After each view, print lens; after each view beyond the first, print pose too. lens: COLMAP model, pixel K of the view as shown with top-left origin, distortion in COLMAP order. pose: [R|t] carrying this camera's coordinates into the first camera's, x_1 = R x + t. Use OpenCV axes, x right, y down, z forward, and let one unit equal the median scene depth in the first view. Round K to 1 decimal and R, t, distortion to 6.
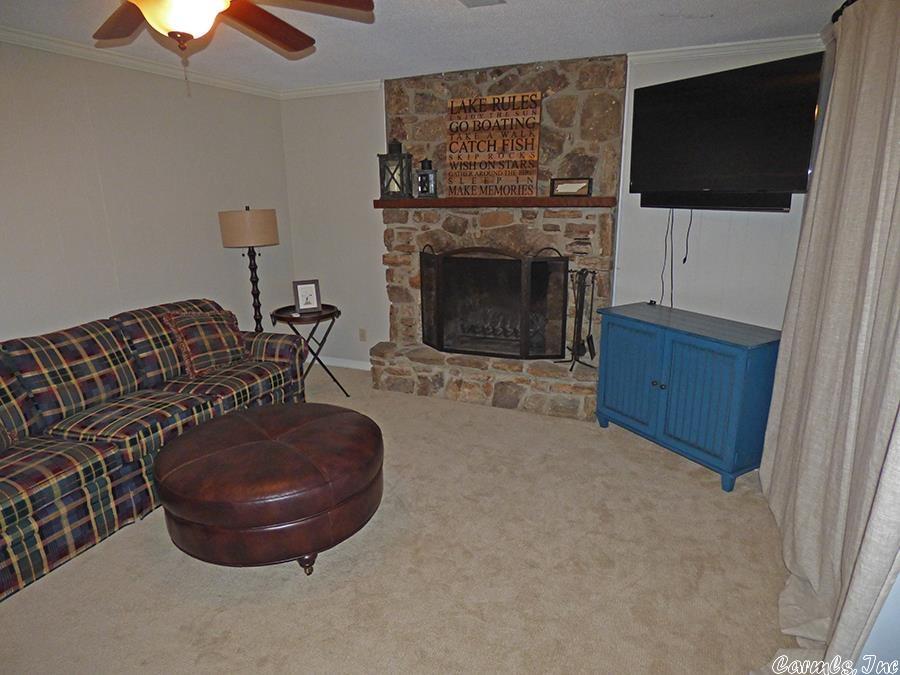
lens RADIAL K [[548.2, 0, 447.5], [0, 548.2, 335.1], [0, 0, 1]] dist [-0.005366, -0.000271]
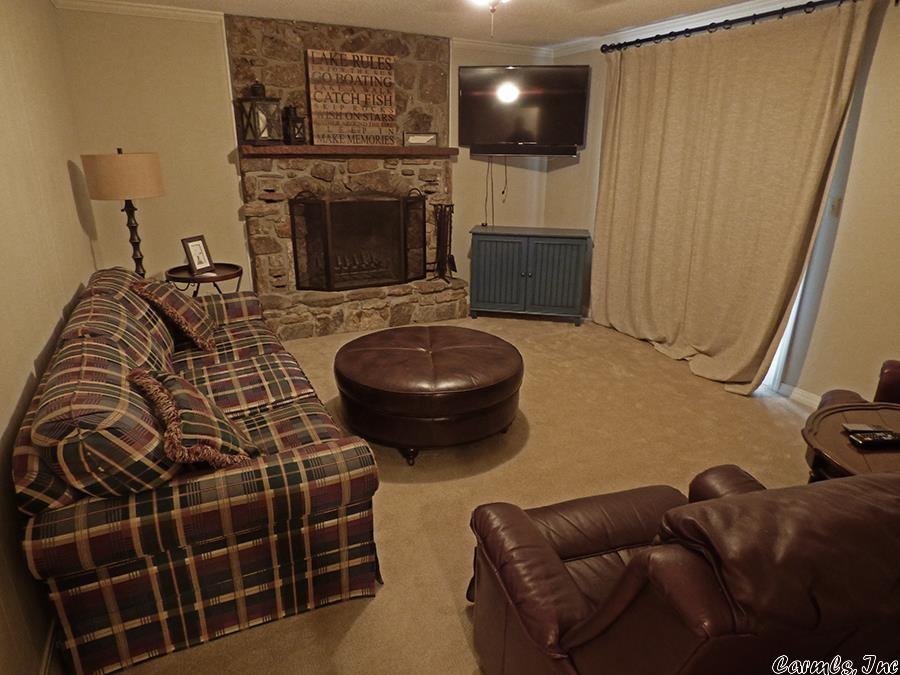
lens RADIAL K [[548.2, 0, 443.5], [0, 548.2, 338.6], [0, 0, 1]] dist [-0.005366, -0.000271]
pose [[0.642233, -0.226375, 0.732319, -0.734576], [0.177890, 0.973328, 0.144868, 0.003033], [-0.745582, 0.037233, 0.665373, 0.135057]]
